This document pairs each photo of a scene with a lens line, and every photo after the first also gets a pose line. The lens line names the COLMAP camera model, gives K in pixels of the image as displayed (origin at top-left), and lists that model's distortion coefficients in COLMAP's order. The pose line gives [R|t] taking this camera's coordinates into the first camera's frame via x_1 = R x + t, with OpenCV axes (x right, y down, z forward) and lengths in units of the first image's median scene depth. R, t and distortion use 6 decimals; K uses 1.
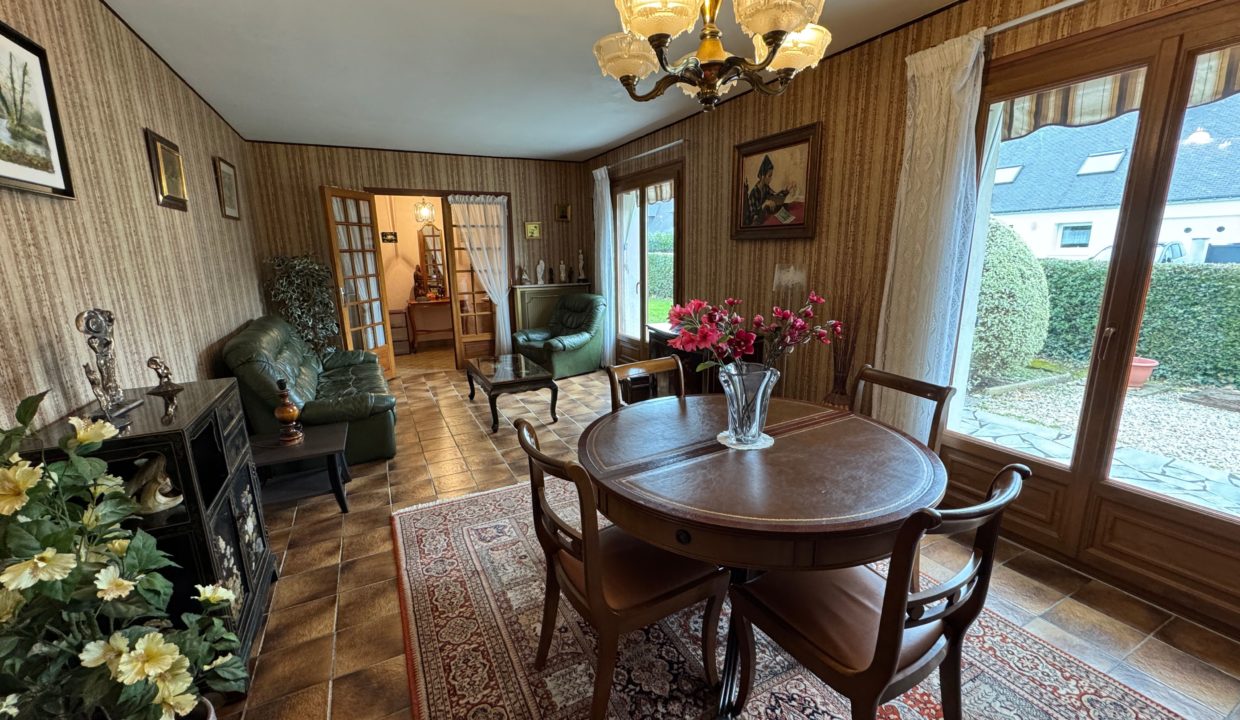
lens RADIAL K [[486.5, 0, 618.9], [0, 486.5, 355.7], [0, 0, 1]] dist [-0.001919, -0.000123]
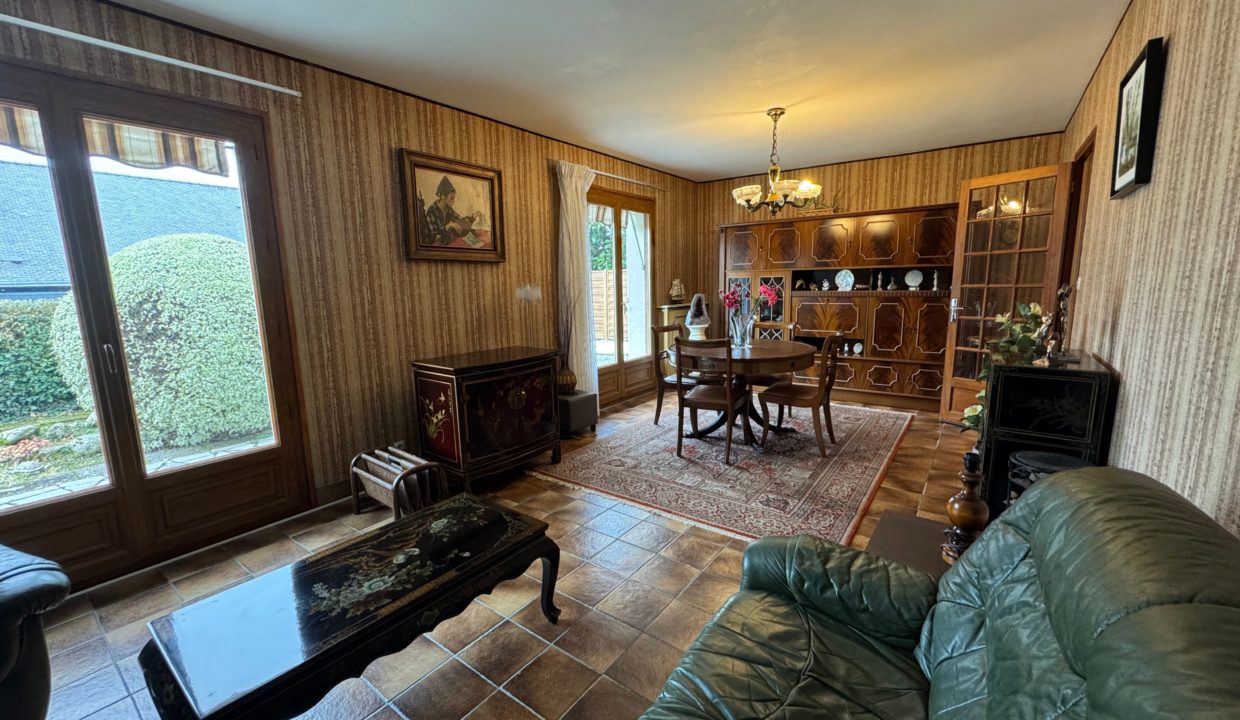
lens RADIAL K [[486.5, 0, 624.4], [0, 486.5, 355.4], [0, 0, 1]] dist [-0.001919, -0.000123]
pose [[-0.444559, -0.110626, 0.888892, -0.761125], [0.218188, 0.949082, 0.227239, -0.211309], [-0.868770, 0.294967, -0.397785, 1.171348]]
